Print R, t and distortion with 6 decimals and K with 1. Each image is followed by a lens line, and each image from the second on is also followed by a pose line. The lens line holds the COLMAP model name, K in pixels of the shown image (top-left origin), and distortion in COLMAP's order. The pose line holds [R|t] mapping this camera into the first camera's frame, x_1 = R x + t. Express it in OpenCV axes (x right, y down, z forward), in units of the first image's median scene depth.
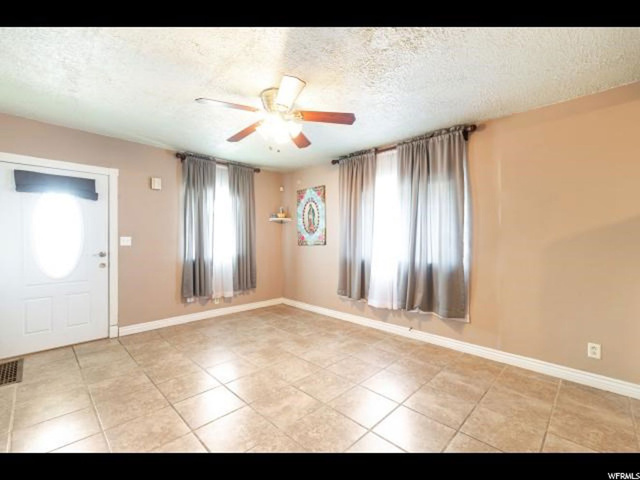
lens RADIAL K [[279.7, 0, 321.6], [0, 279.7, 238.8], [0, 0, 1]] dist [0.002537, -0.000042]
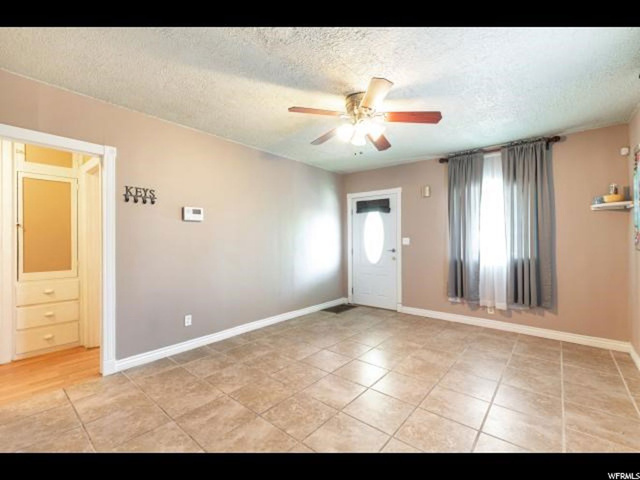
lens RADIAL K [[282.1, 0, 324.0], [0, 282.1, 242.9], [0, 0, 1]] dist [0.002614, 0.000158]
pose [[0.080876, 0.010308, -0.996671, 0.536452], [0.003120, 0.999939, 0.010595, 0.001258], [0.996719, -0.003967, 0.080839, 0.480993]]
